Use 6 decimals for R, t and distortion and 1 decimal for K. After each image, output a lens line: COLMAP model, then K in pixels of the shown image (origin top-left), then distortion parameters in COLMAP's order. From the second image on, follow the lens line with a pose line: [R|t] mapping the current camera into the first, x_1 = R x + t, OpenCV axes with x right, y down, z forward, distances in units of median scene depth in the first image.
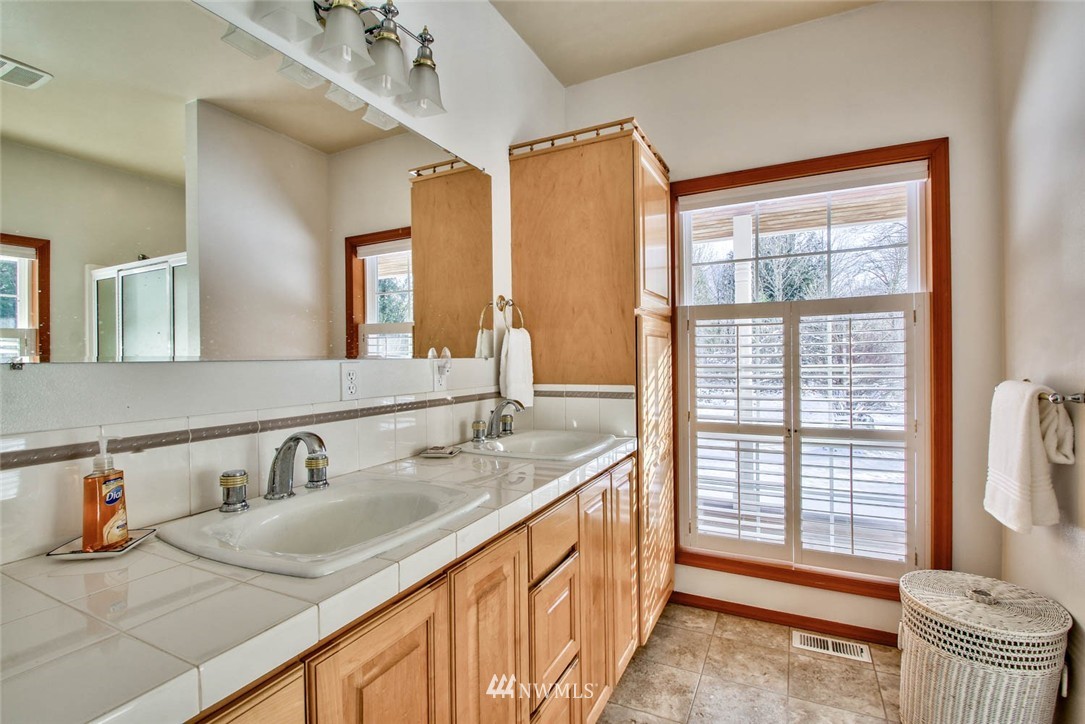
lens RADIAL K [[507.1, 0, 542.5], [0, 507.1, 362.0], [0, 0, 1]] dist [0.020947, -0.026170]
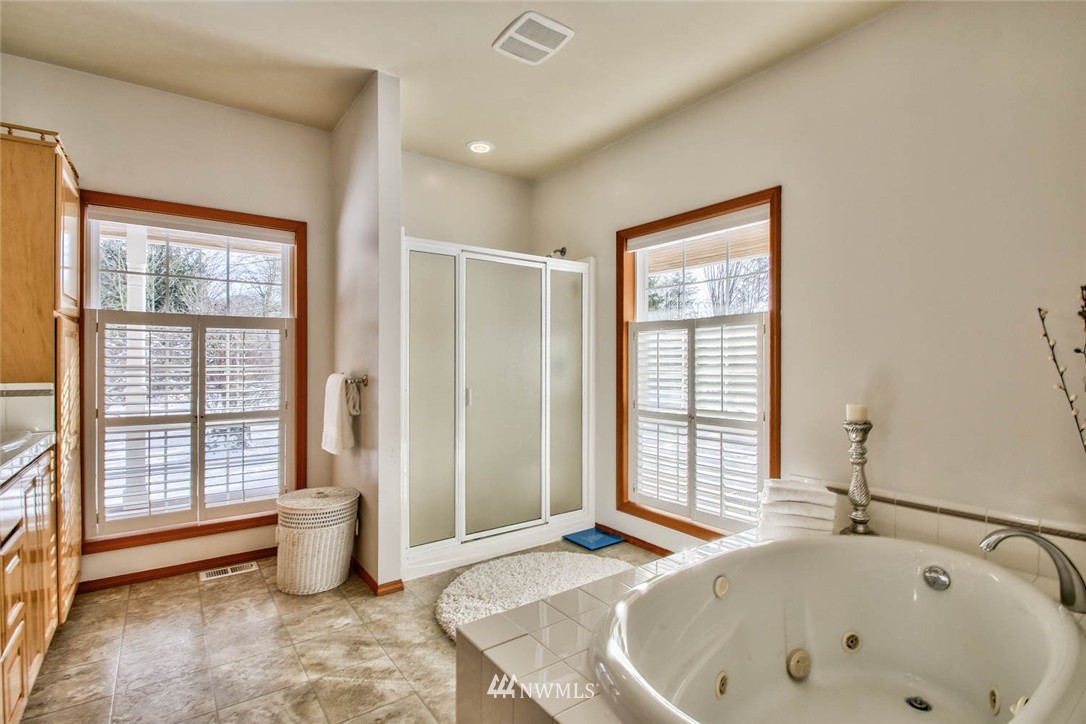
lens RADIAL K [[526.2, 0, 543.0], [0, 526.2, 362.0], [0, 0, 1]] dist [0.001380, -0.020460]
pose [[0.464483, 0.011451, 0.885508, -0.289542], [-0.001953, 0.999927, -0.011906, 0.012948], [-0.885580, 0.003800, 0.464471, -0.394012]]
